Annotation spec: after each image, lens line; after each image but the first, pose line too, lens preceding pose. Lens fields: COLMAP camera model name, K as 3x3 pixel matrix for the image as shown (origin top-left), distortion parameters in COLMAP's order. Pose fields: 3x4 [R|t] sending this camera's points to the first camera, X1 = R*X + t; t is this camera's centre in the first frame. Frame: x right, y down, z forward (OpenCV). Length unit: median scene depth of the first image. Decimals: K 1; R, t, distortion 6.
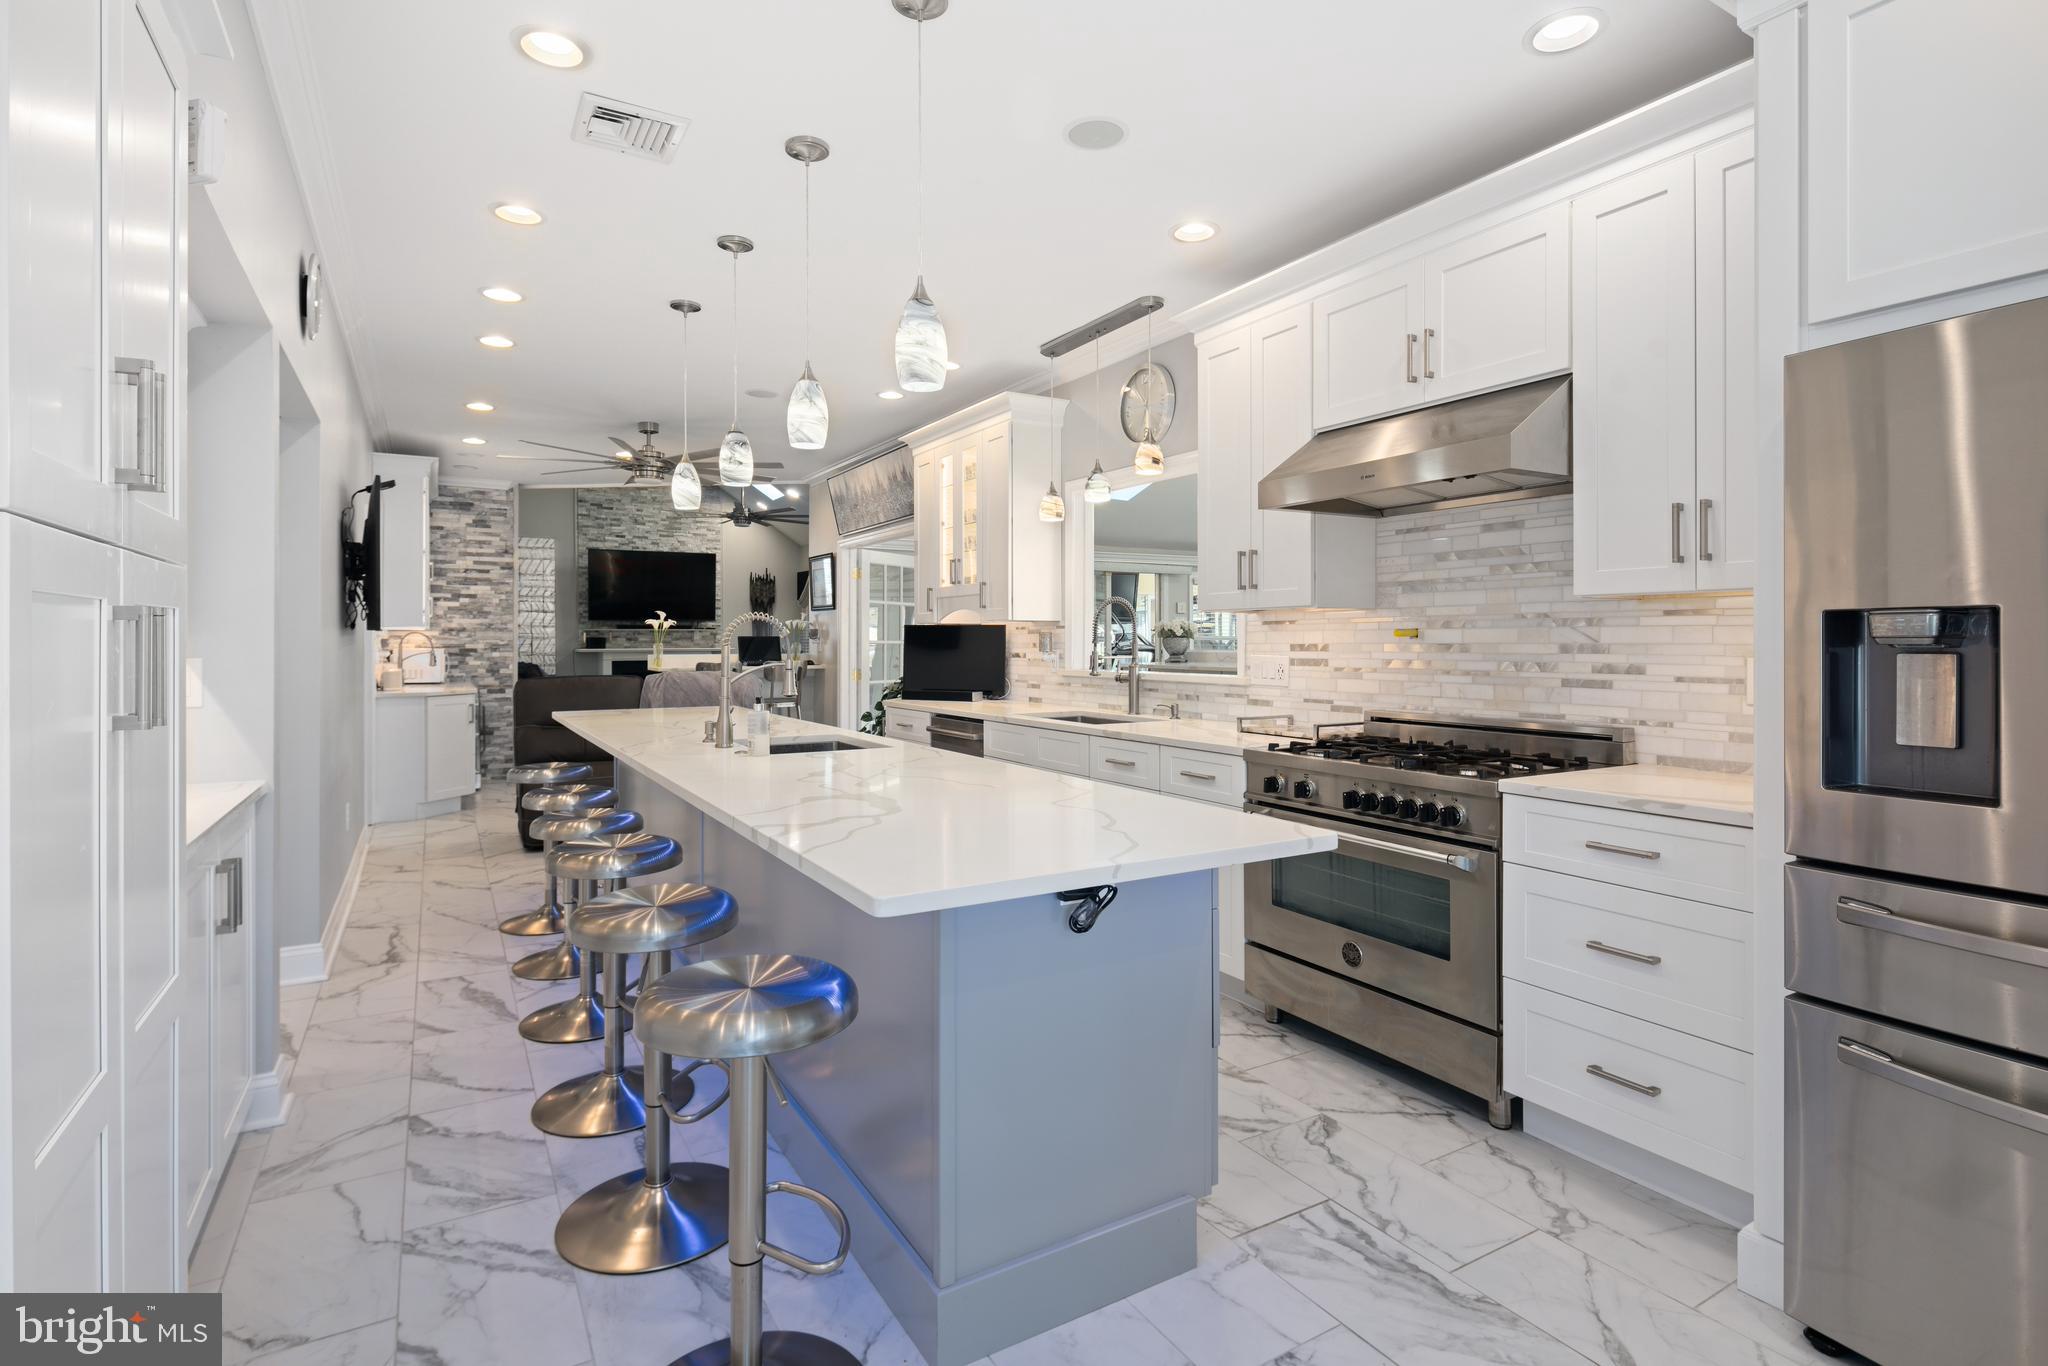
lens RADIAL K [[1002.3, 0, 1008.3], [0, 1002.3, 645.5], [0, 0, 1]] dist [0.008376, -0.005579]
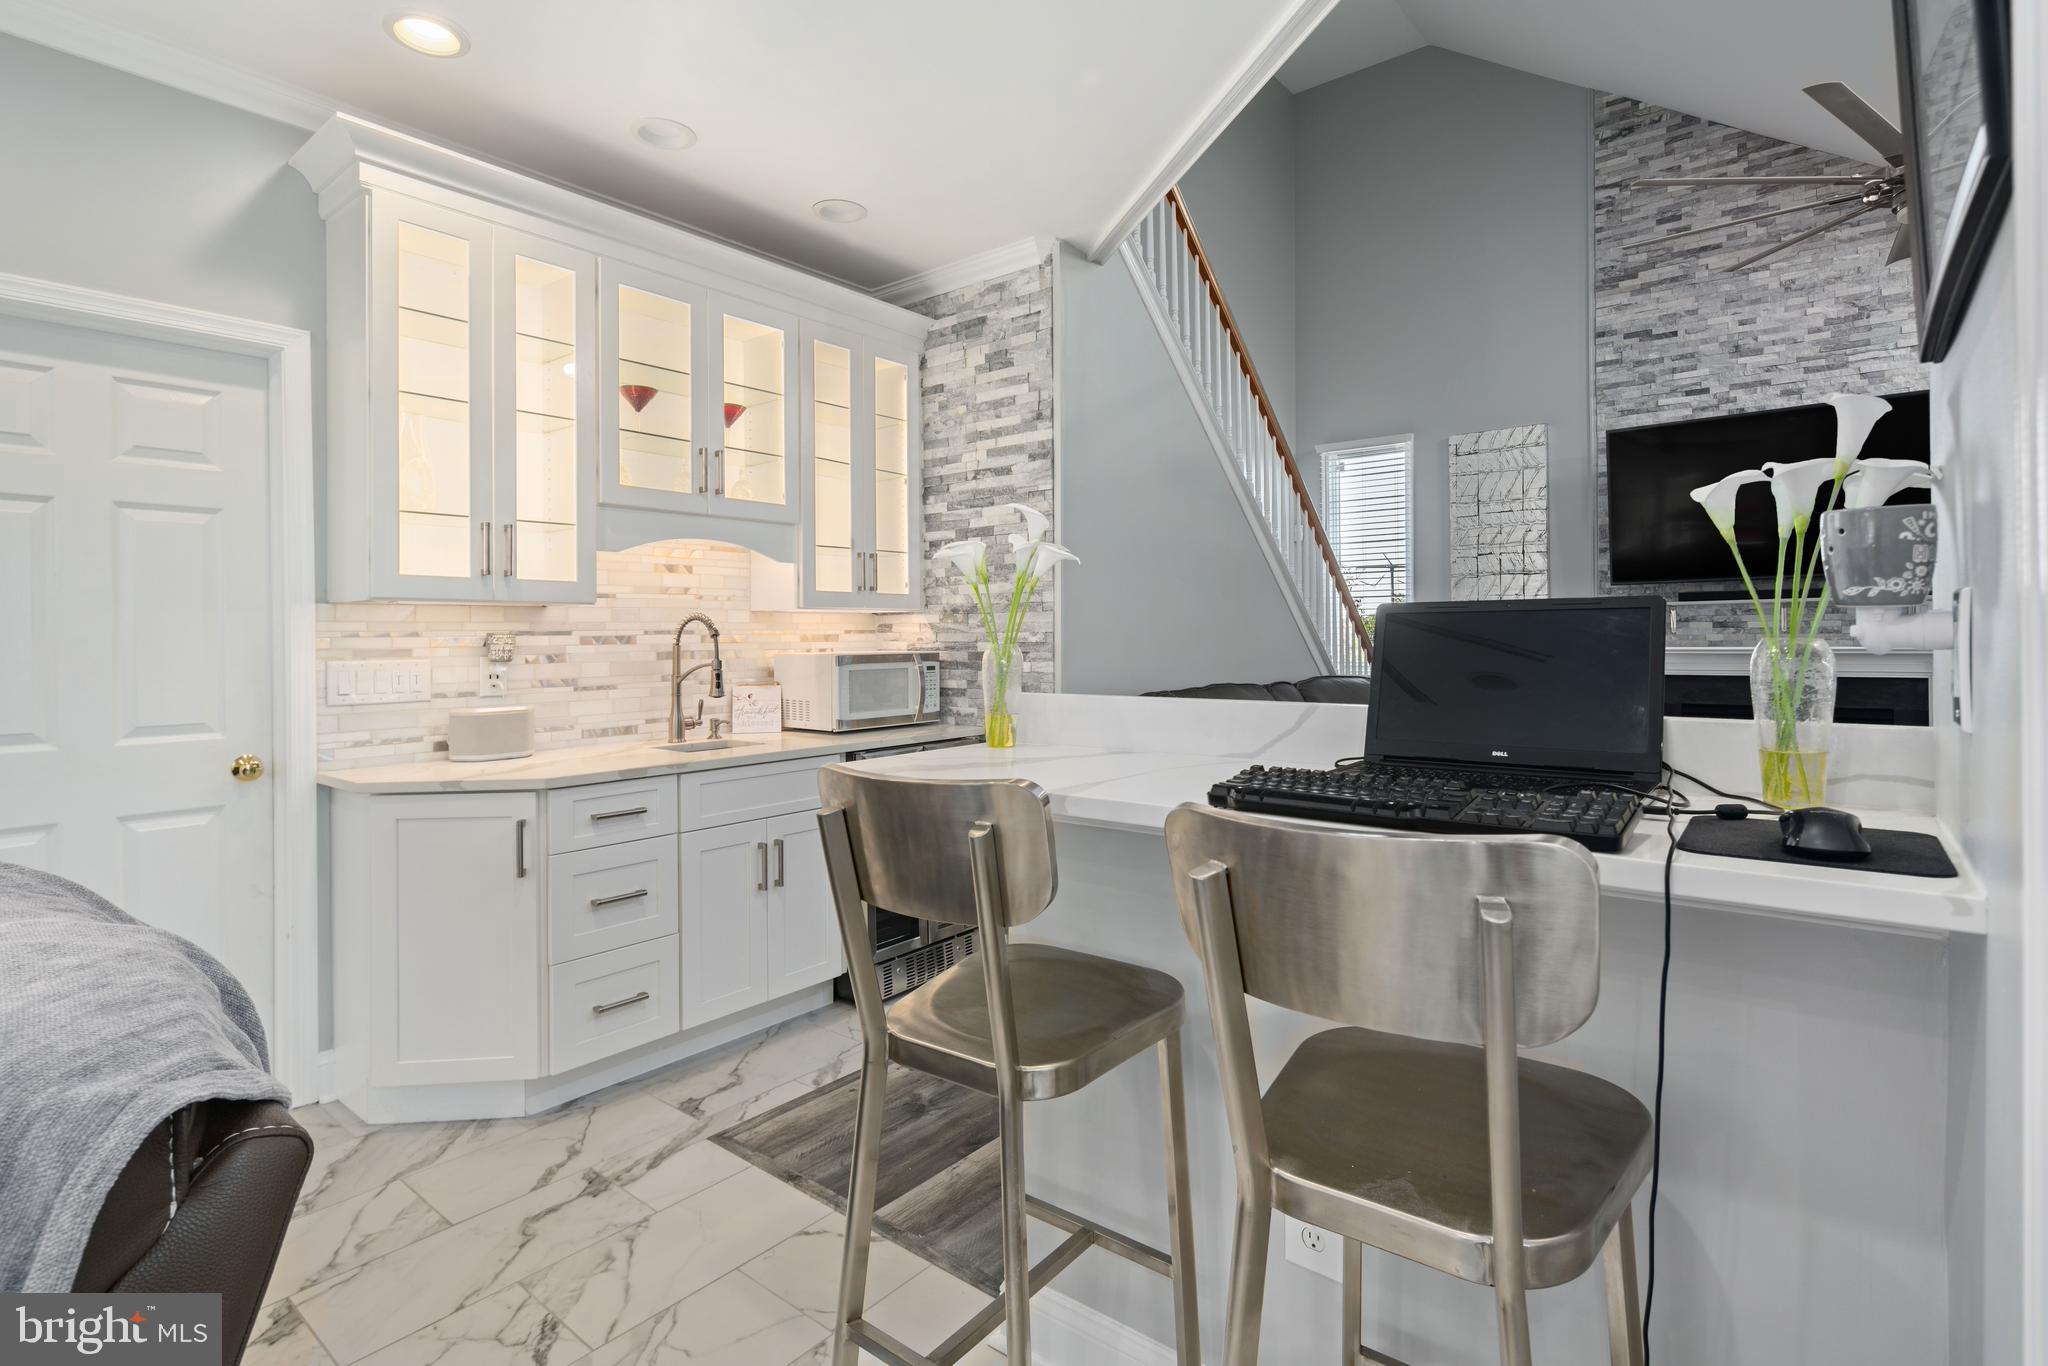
lens RADIAL K [[1002.3, 0, 1004.0], [0, 1002.3, 635.3], [0, 0, 1]] dist [0.008376, -0.005579]
pose [[0.356130, -0.005806, -0.934418, -0.098492], [0.005486, 0.999976, -0.004122, -0.001861], [0.934420, -0.003659, 0.356154, 0.666232]]
